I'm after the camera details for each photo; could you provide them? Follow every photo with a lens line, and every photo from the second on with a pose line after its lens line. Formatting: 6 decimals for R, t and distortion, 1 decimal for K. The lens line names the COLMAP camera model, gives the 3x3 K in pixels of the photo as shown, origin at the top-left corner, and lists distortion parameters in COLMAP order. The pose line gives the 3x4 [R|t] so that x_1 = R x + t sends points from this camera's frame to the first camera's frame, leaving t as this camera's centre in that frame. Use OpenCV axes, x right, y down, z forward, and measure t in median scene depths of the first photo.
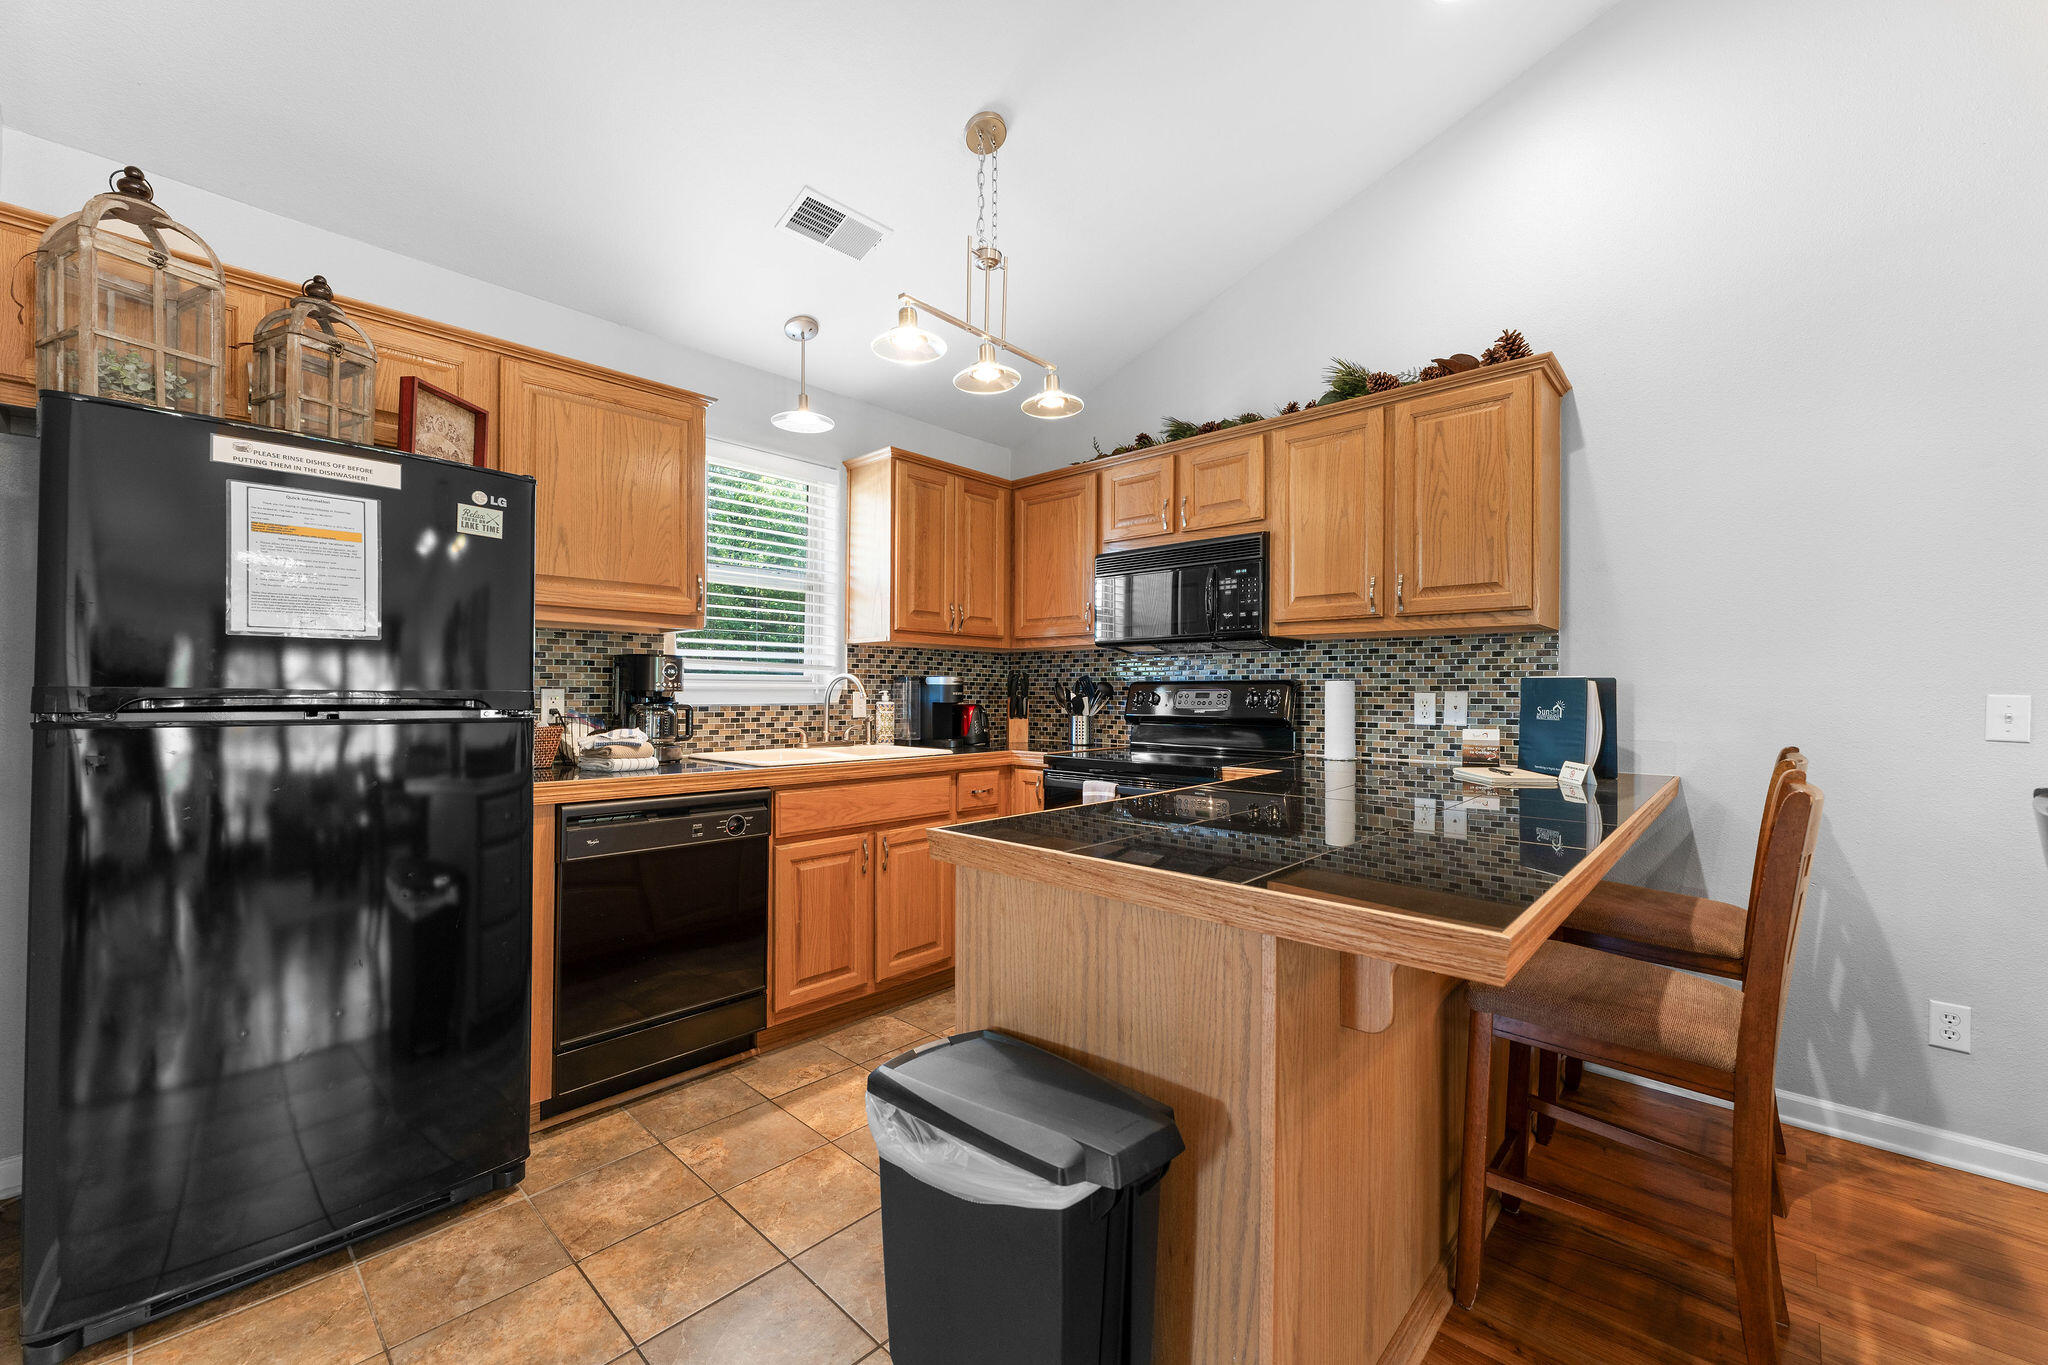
lens RADIAL K [[812.3, 0, 1015.0], [0, 812.3, 690.8], [0, 0, 1]] dist [-0.000559, -0.000388]
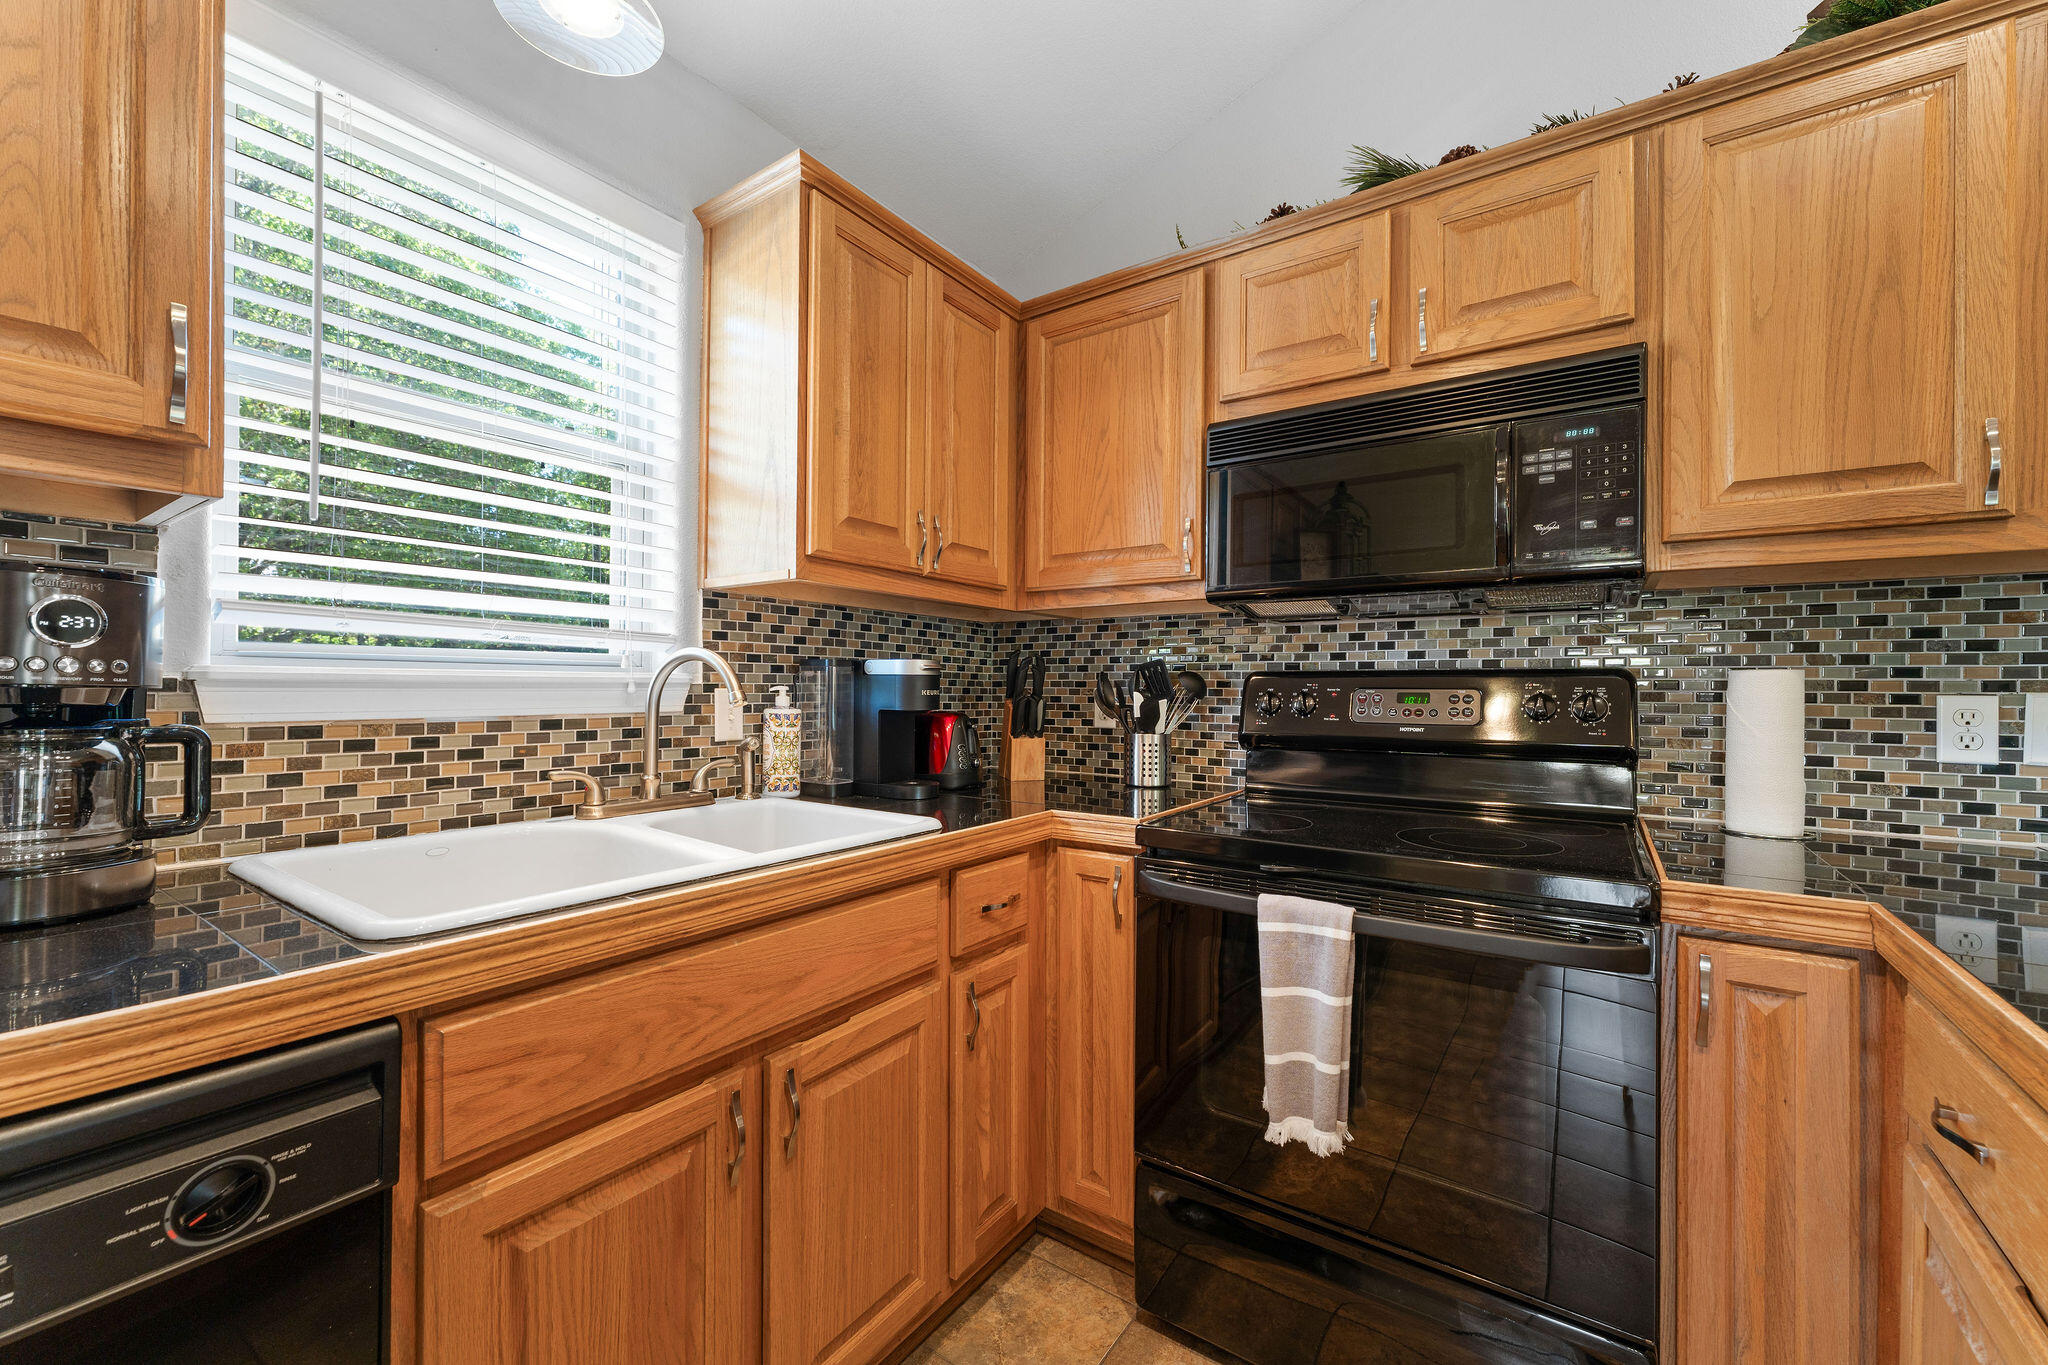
lens RADIAL K [[812.3, 0, 1015.0], [0, 812.3, 690.8], [0, 0, 1]] dist [-0.000559, -0.000388]
pose [[0.990412, 0.003094, 0.138107, -0.091617], [-0.003864, 0.999978, 0.005307, -0.000604], [-0.138088, -0.005790, 0.990403, 0.510518]]
